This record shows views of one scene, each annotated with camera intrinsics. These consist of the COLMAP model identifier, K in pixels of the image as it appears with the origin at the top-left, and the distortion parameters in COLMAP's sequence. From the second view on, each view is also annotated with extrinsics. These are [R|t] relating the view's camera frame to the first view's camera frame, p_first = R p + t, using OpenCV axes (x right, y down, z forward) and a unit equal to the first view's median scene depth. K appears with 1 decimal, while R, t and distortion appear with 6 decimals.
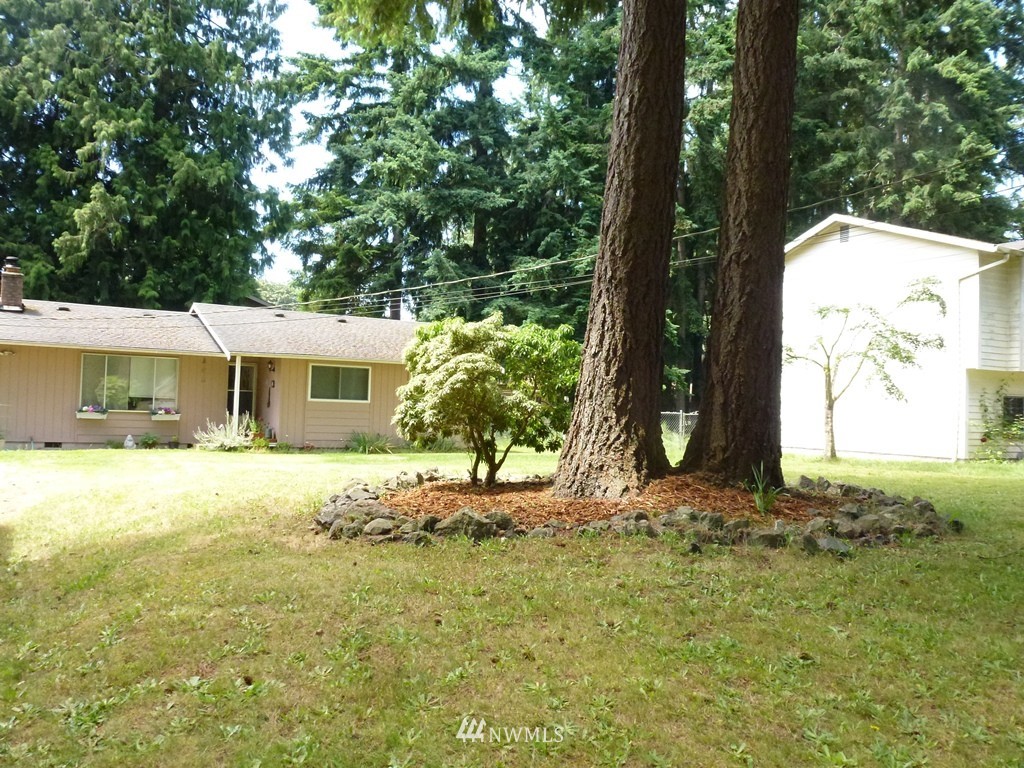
lens RADIAL K [[859.1, 0, 517.3], [0, 859.1, 383.0], [0, 0, 1]] dist [-0.035459, -0.011128]
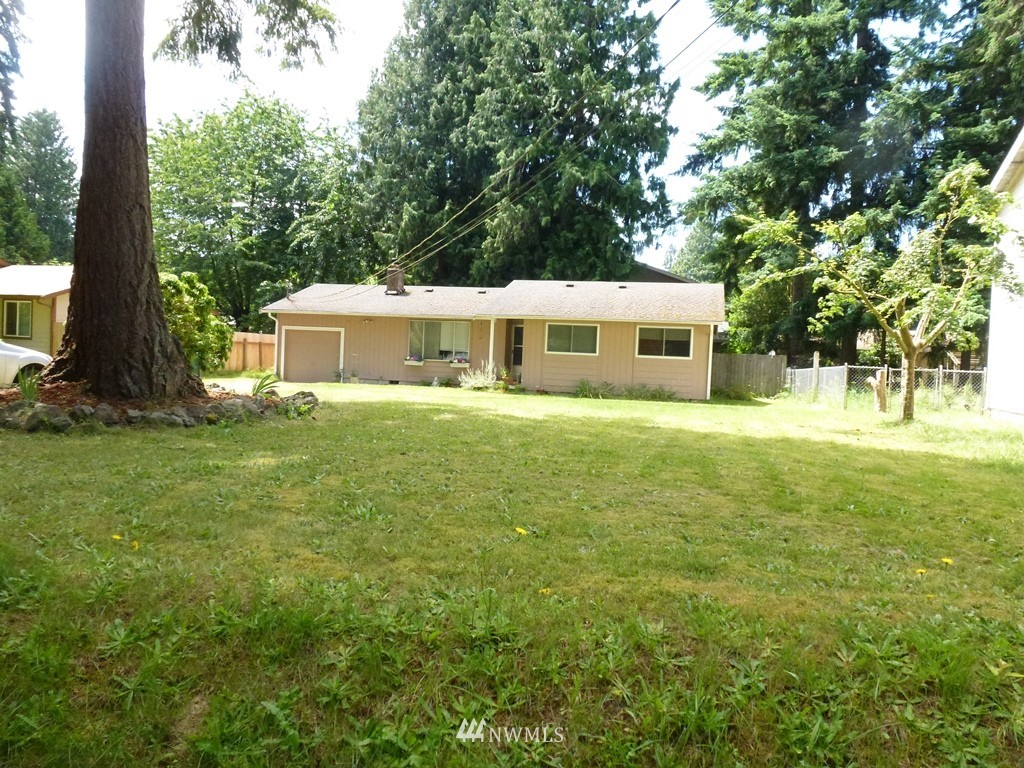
lens RADIAL K [[730.2, 0, 514.3], [0, 730.2, 387.0], [0, 0, 1]] dist [-0.052057, 0.002755]
pose [[0.695662, 0.030502, -0.717721, 0.361817], [0.000633, 0.999072, 0.043072, 0.018284], [0.718368, -0.030418, 0.694997, 0.180846]]
